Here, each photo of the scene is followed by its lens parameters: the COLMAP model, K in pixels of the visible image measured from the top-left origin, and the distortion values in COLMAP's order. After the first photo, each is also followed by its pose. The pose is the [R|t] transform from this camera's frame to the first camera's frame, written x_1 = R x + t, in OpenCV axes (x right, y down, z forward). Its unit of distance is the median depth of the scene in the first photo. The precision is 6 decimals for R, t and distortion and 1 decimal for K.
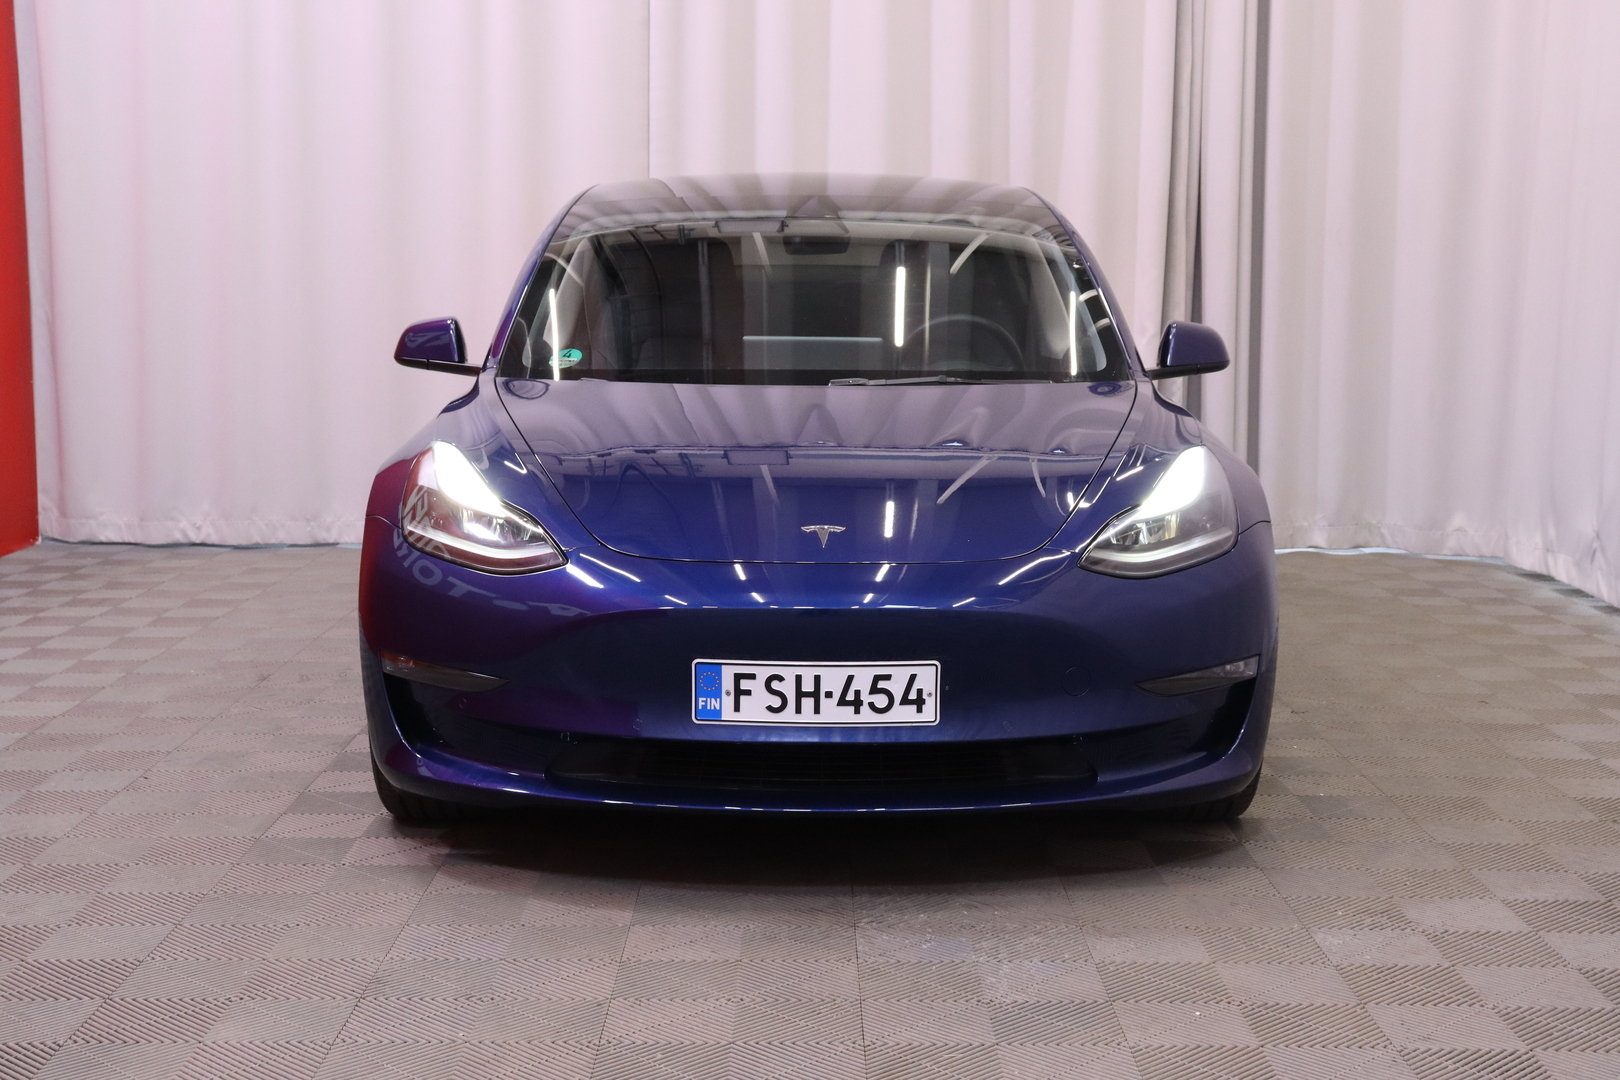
lens RADIAL K [[2432.4, 0, 818.5], [0, 2432.4, 532.6], [0, 0, 1]] dist [0.076254, 0.000000]
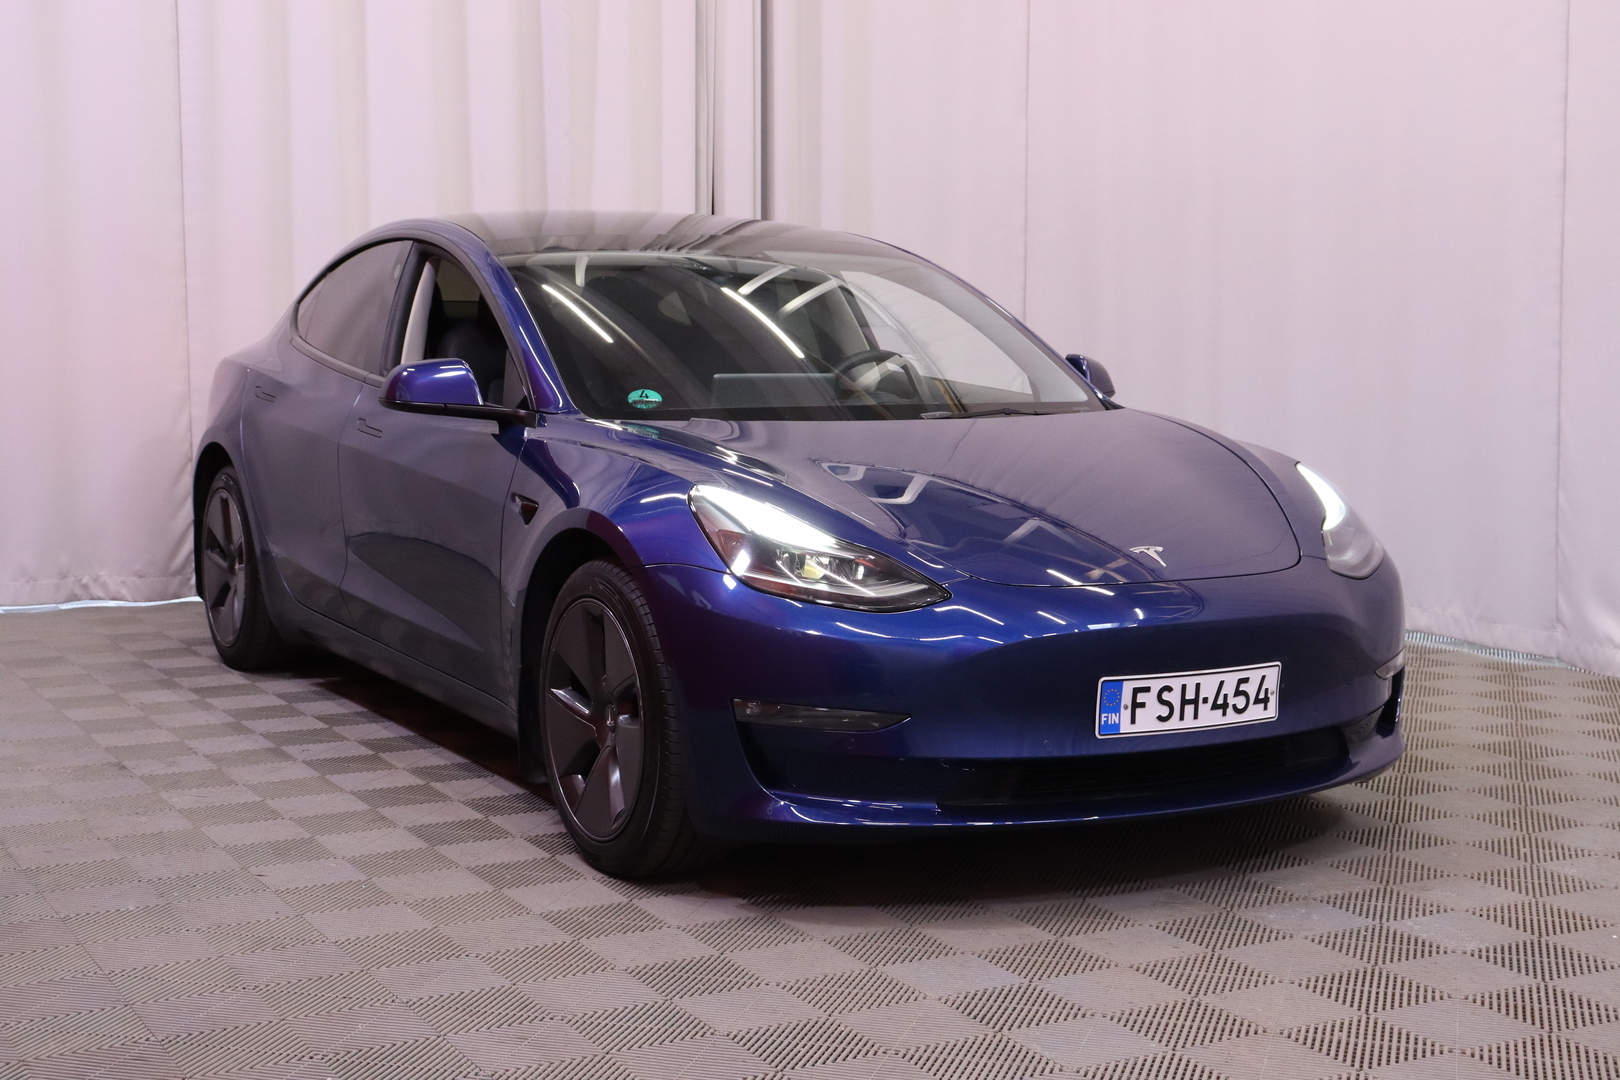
lens RADIAL K [[2432.4, 0, 819.5], [0, 2432.4, 534.3], [0, 0, 1]] dist [0.076254, 0.000000]
pose [[0.858123, -0.049360, 0.511066, -0.693553], [0.055665, 0.998445, 0.002967, -0.020050], [-0.510418, 0.025902, 0.859536, 0.151899]]
